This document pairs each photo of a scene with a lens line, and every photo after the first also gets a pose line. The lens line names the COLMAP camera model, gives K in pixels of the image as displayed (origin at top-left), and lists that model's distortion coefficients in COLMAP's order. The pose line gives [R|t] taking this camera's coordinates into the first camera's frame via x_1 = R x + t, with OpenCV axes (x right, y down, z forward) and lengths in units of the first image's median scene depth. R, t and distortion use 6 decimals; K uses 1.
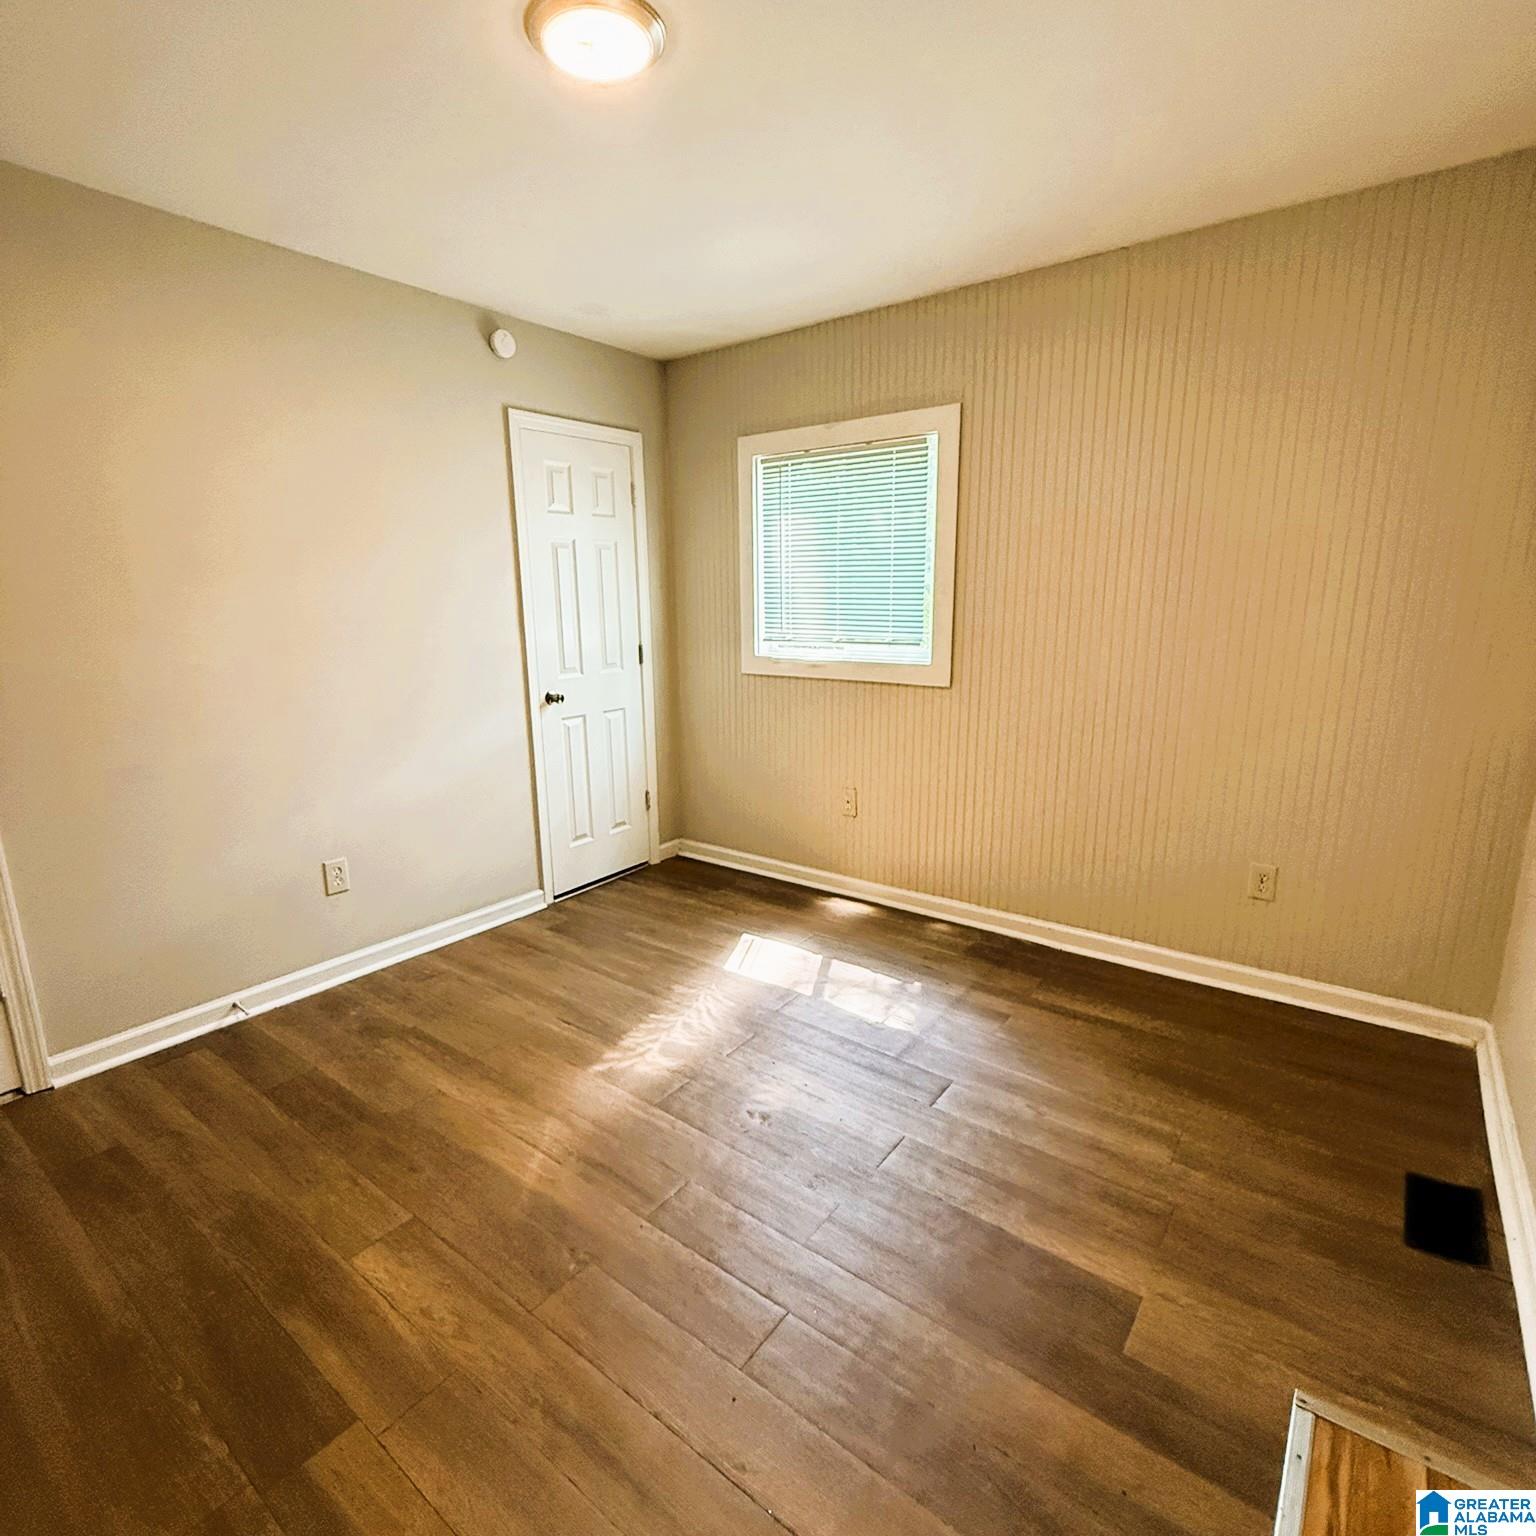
lens RADIAL K [[817.3, 0, 770.1], [0, 817.3, 766.2], [0, 0, 1]] dist [0.002272, -0.001243]
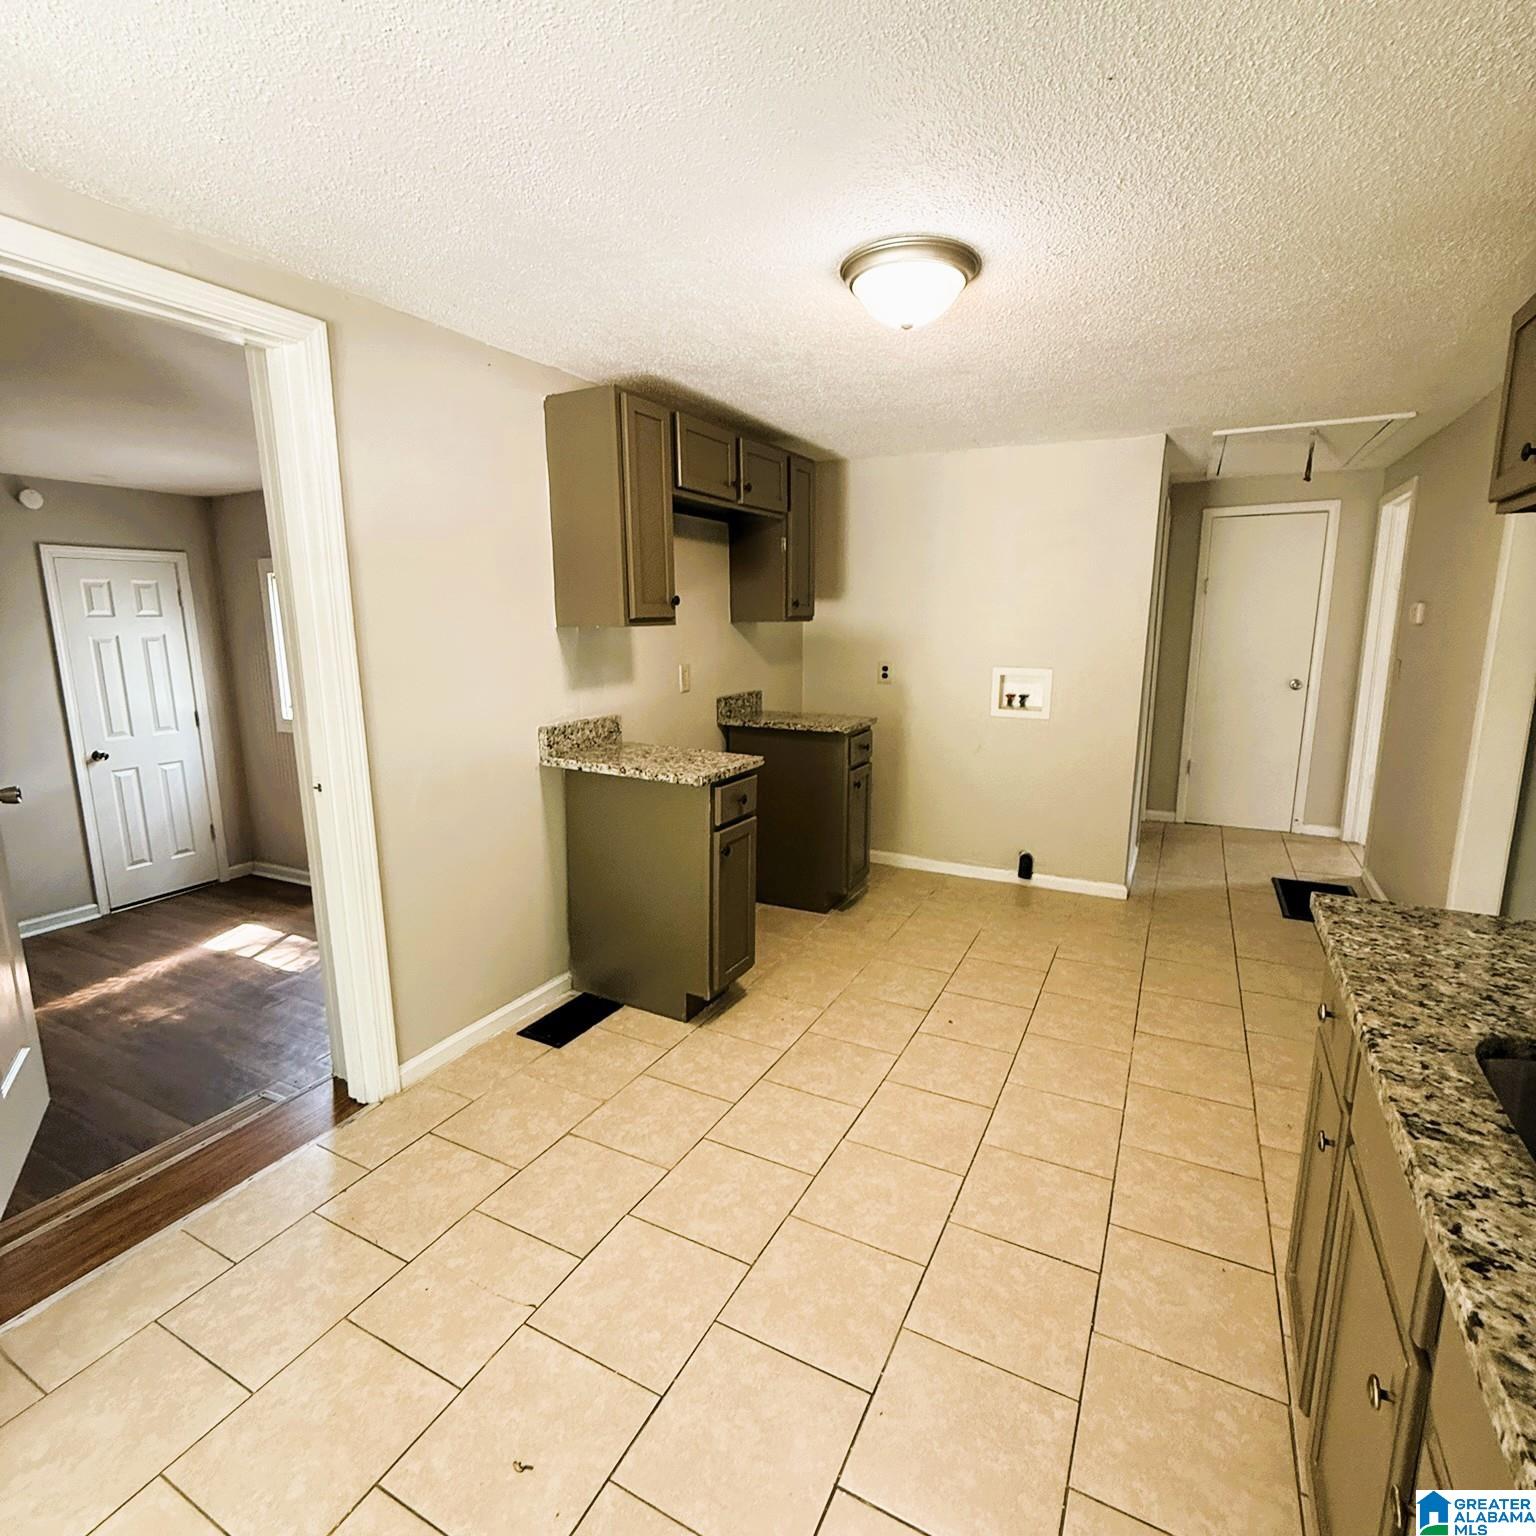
lens RADIAL K [[817.3, 0, 767.1], [0, 817.3, 768.1], [0, 0, 1]] dist [0.002272, -0.001243]
pose [[0.984025, -0.027344, 0.175920, 0.540435], [0.033087, 0.999008, -0.029795, 0.010431], [-0.174931, 0.035140, 0.983953, -0.463512]]
